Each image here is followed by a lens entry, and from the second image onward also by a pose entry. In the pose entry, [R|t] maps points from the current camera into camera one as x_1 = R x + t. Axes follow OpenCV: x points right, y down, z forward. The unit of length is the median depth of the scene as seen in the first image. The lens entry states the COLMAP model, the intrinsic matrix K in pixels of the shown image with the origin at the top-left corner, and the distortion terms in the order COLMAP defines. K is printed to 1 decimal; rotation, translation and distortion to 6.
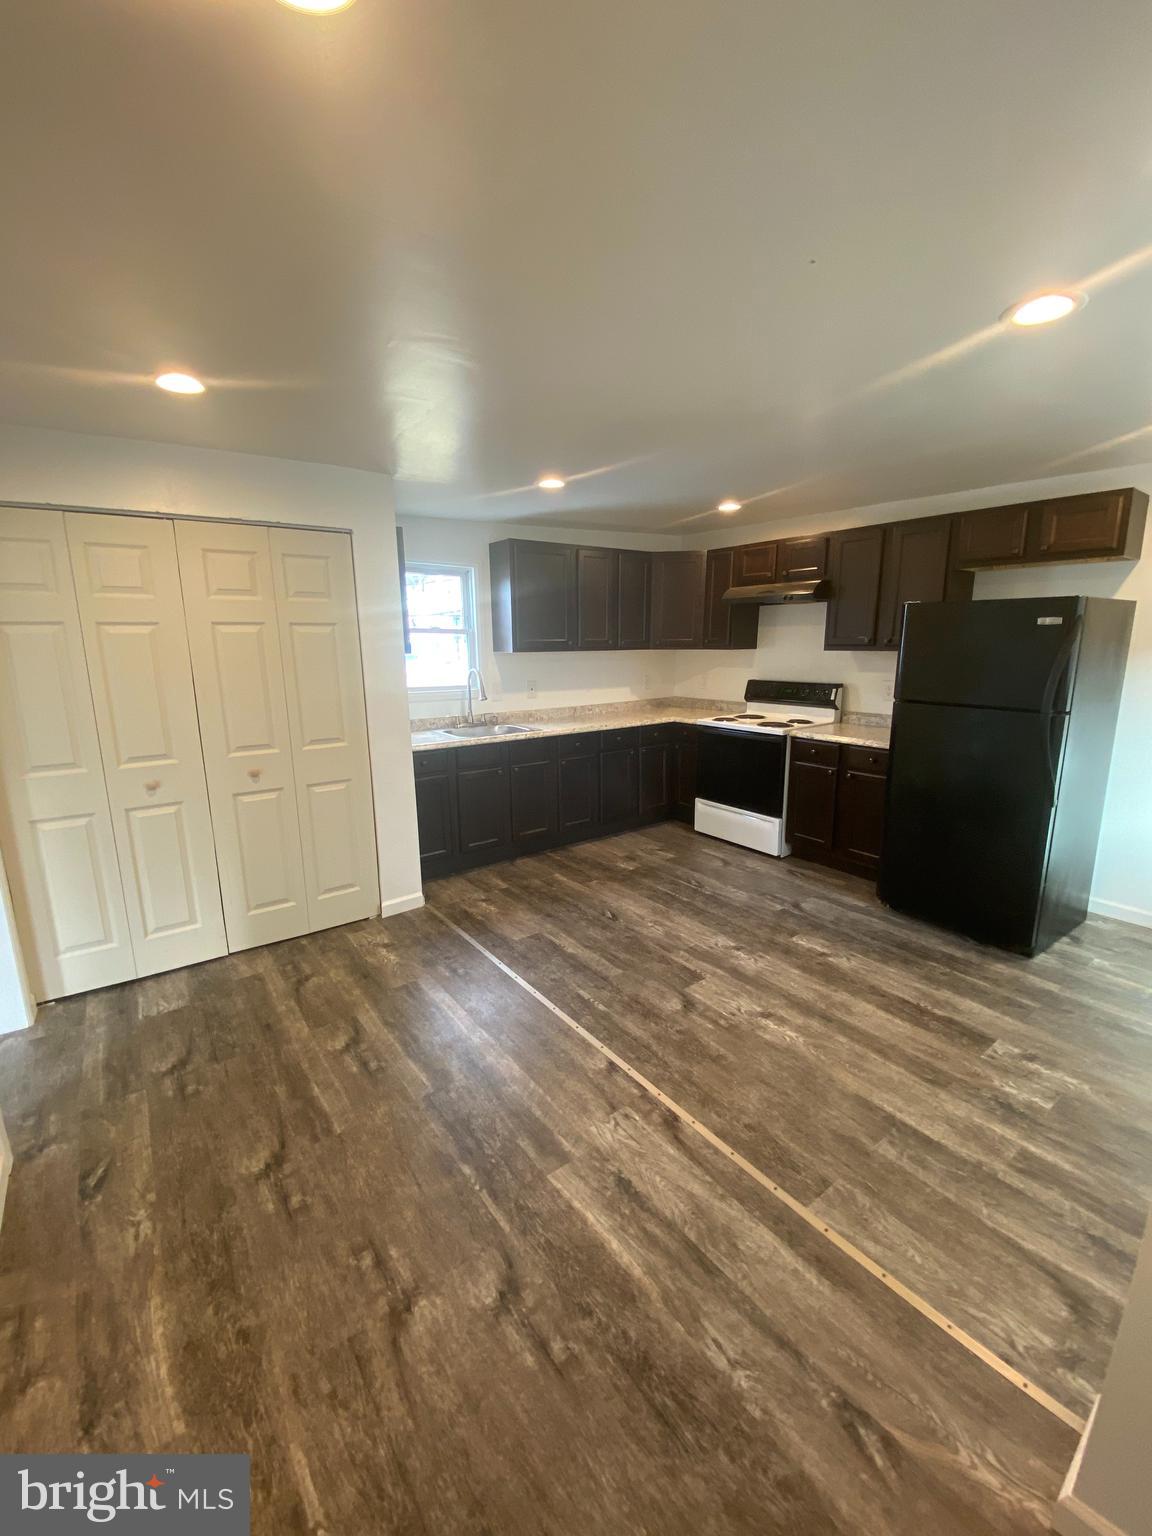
lens RADIAL K [[621.6, 0, 581.3], [0, 621.6, 767.3], [0, 0, 1]] dist [0.035330, -0.022274]
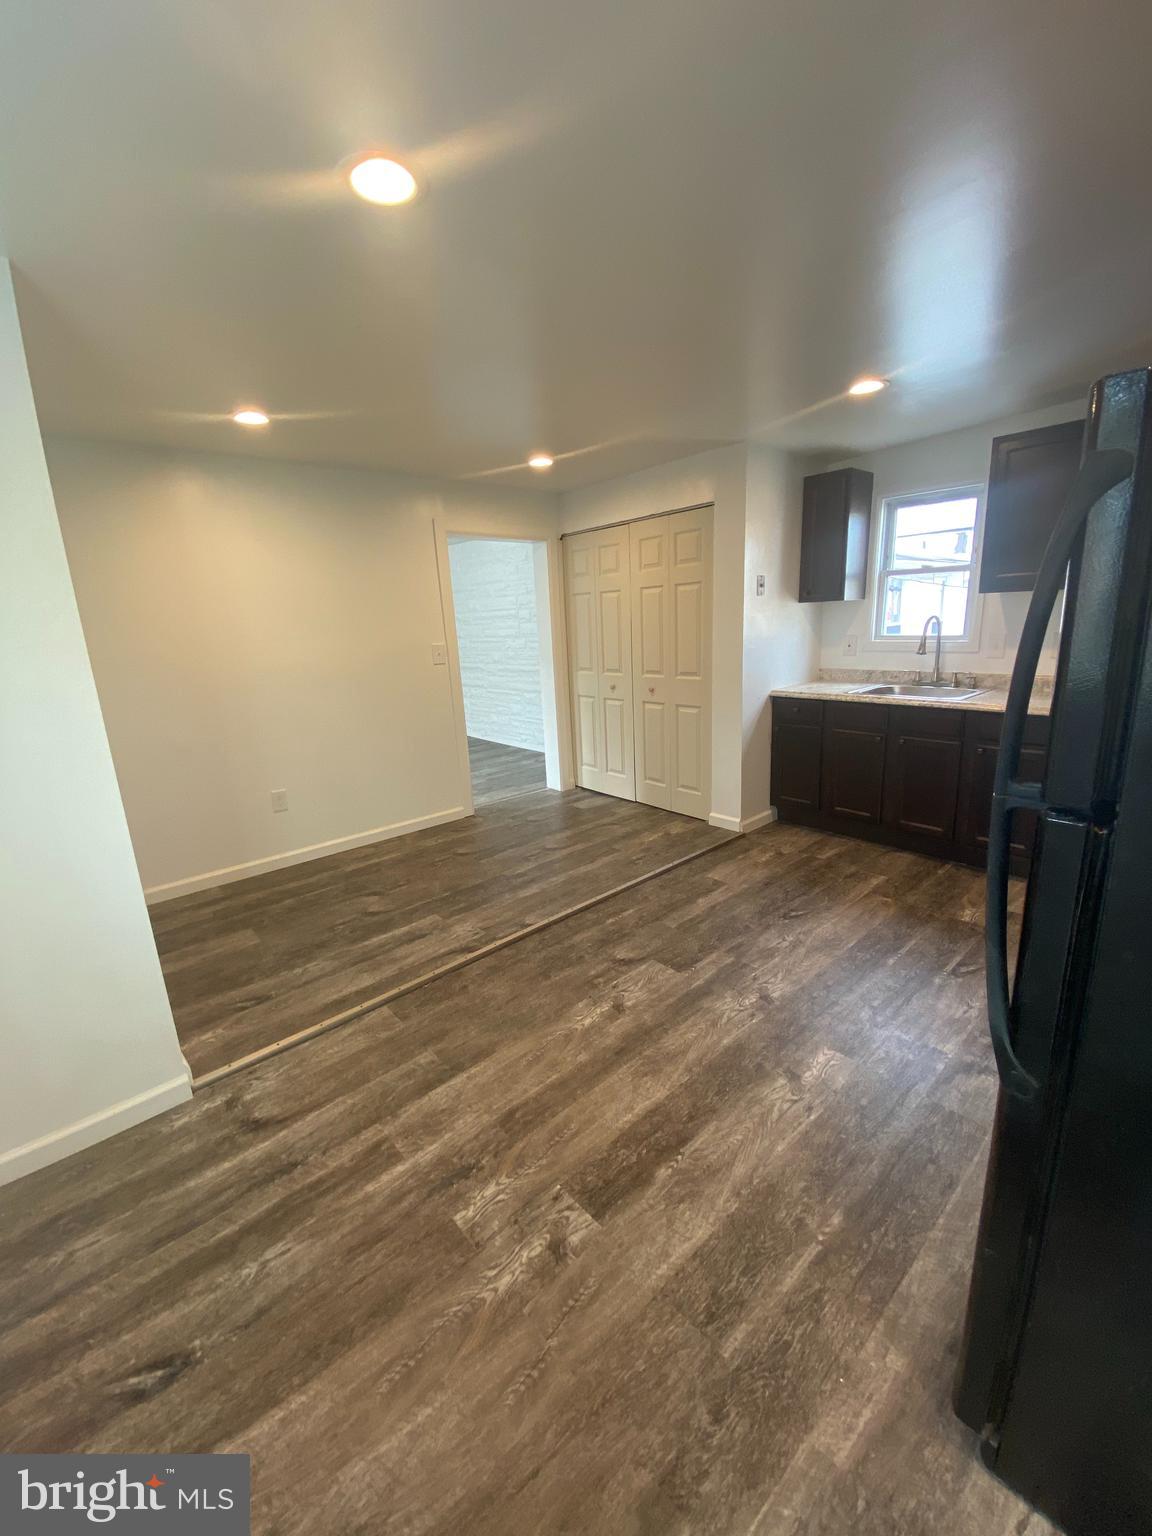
lens RADIAL K [[621.6, 0, 581.3], [0, 621.6, 767.3], [0, 0, 1]] dist [0.035330, -0.022274]
pose [[0.086715, 0.241413, -0.966540, 0.879603], [-0.154740, 0.961684, 0.226317, -0.113555], [0.984142, 0.129937, 0.120749, 0.641361]]
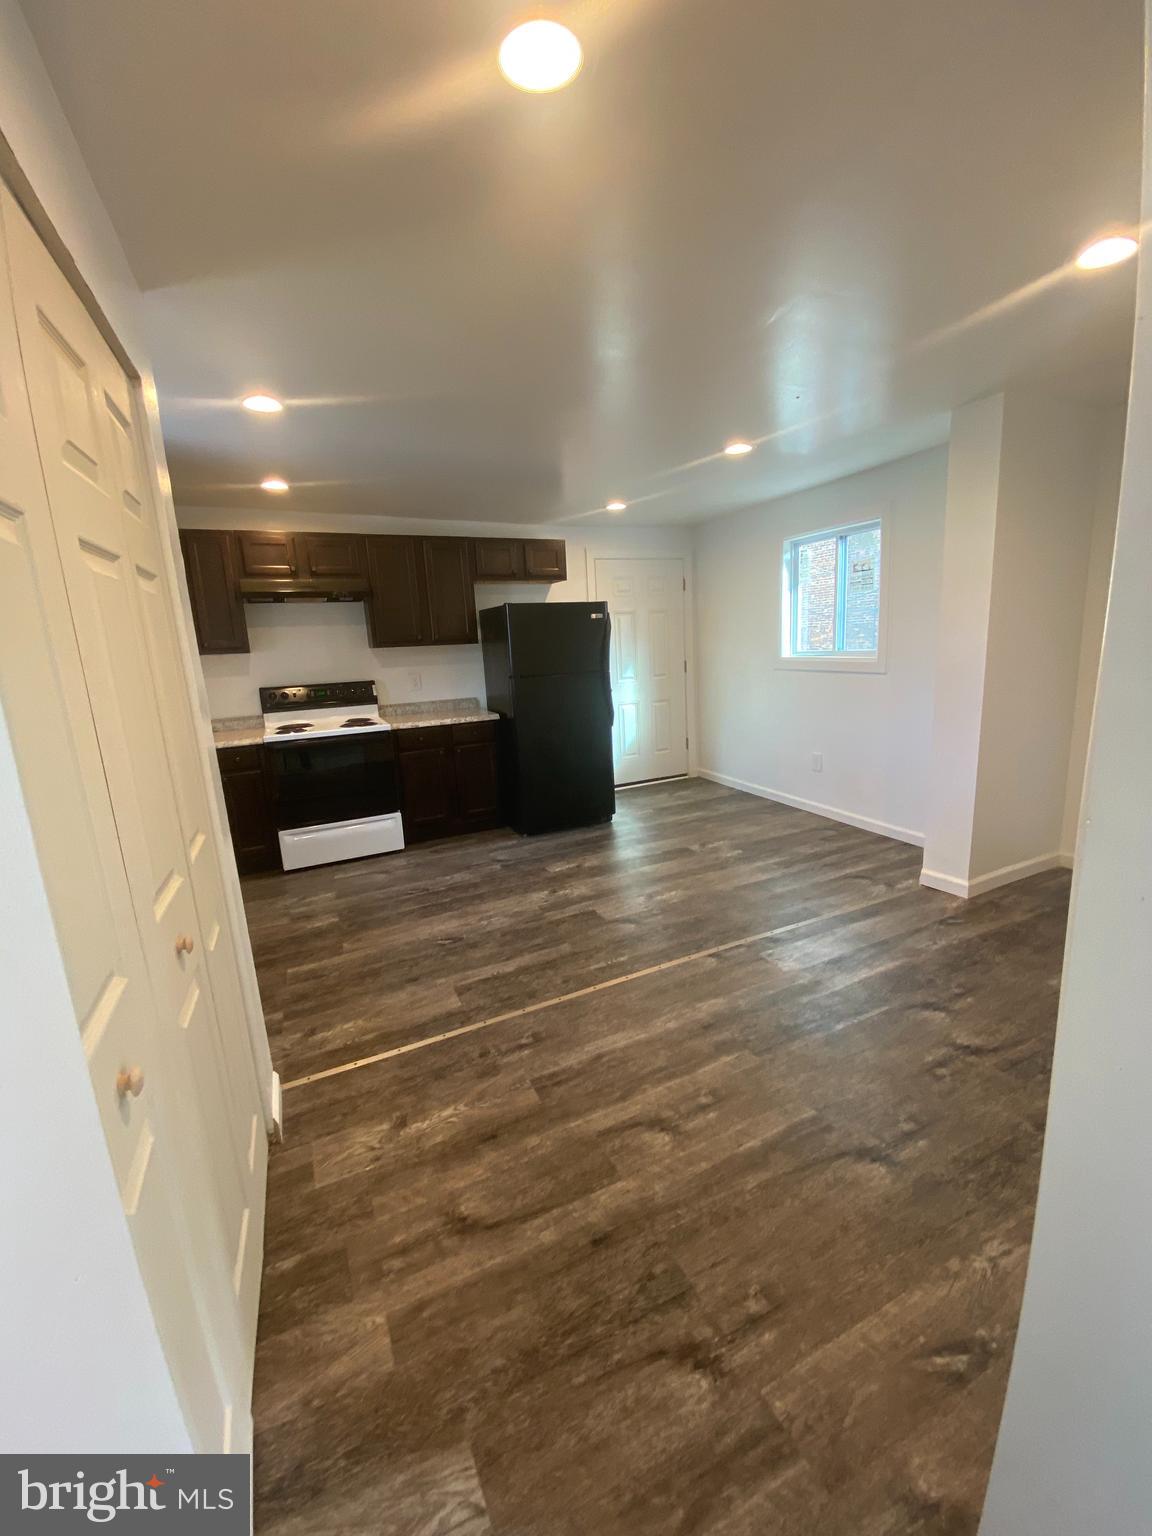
lens RADIAL K [[621.6, 0, 581.3], [0, 621.6, 767.3], [0, 0, 1]] dist [0.035330, -0.022274]
pose [[0.203380, -0.205013, 0.957396, -0.773067], [0.250496, 0.956184, 0.151541, -0.088131], [-0.946514, 0.209003, 0.245823, 0.611642]]
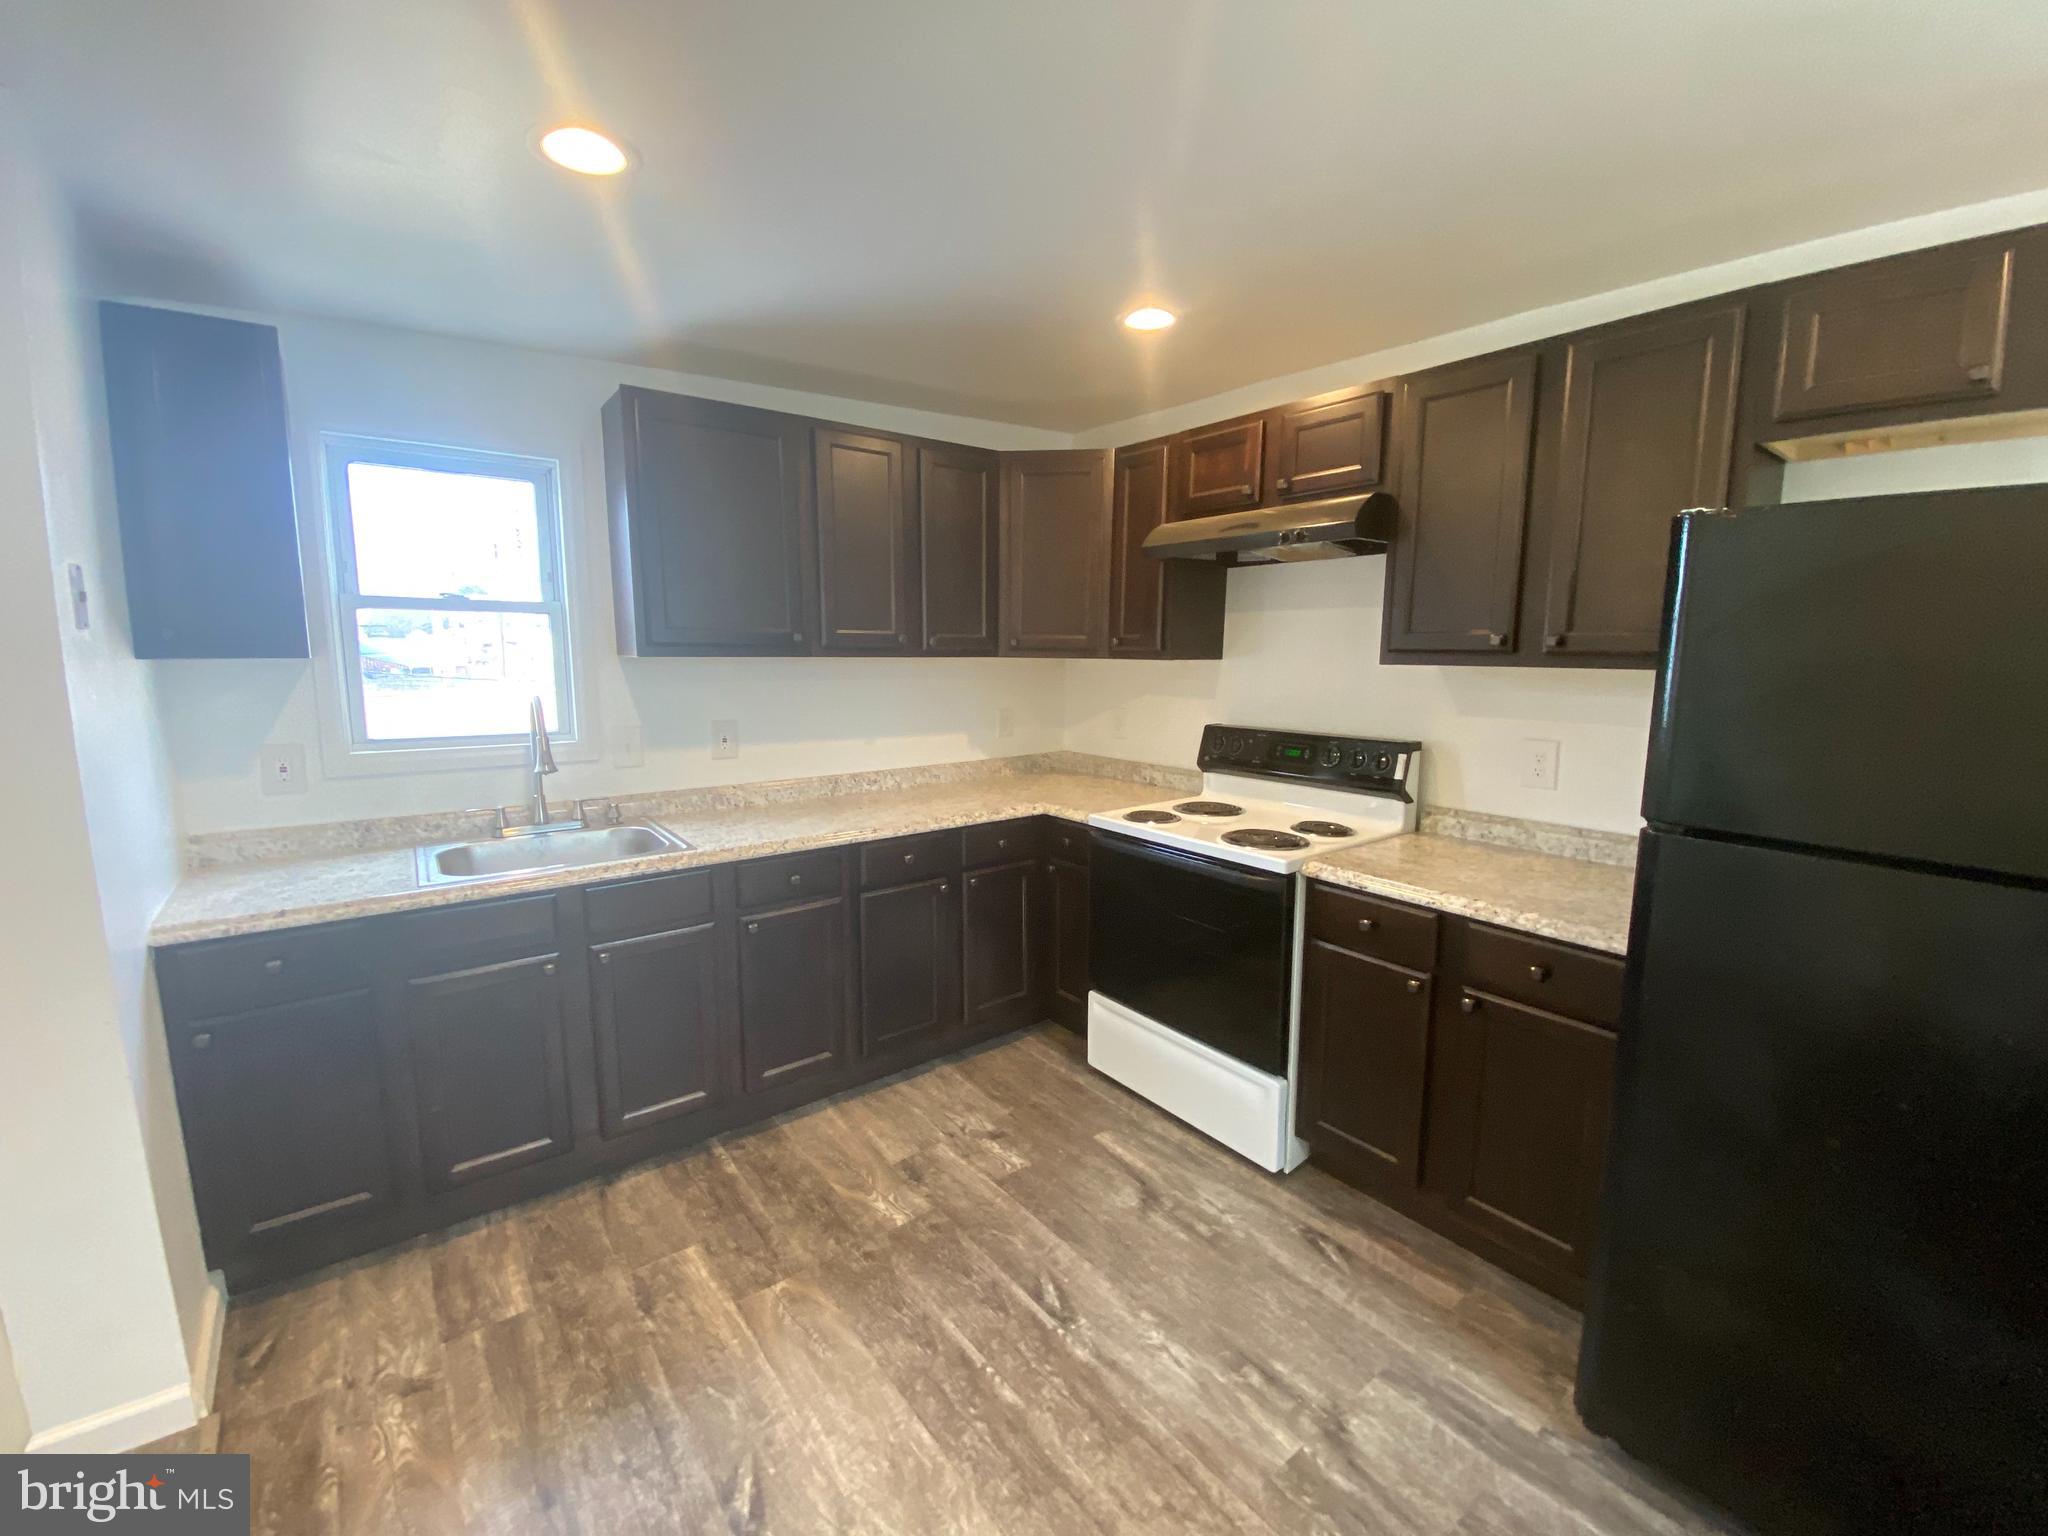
lens RADIAL K [[831.3, 0, 1023.8], [0, 831.3, 759.6], [0, 0, 1]] dist [0.016166, -0.022595]
pose [[0.999703, 0.009163, 0.022592, 0.188955], [-0.007642, 0.997755, -0.066525, -0.114389], [-0.023151, 0.066333, 0.997529, 0.616978]]
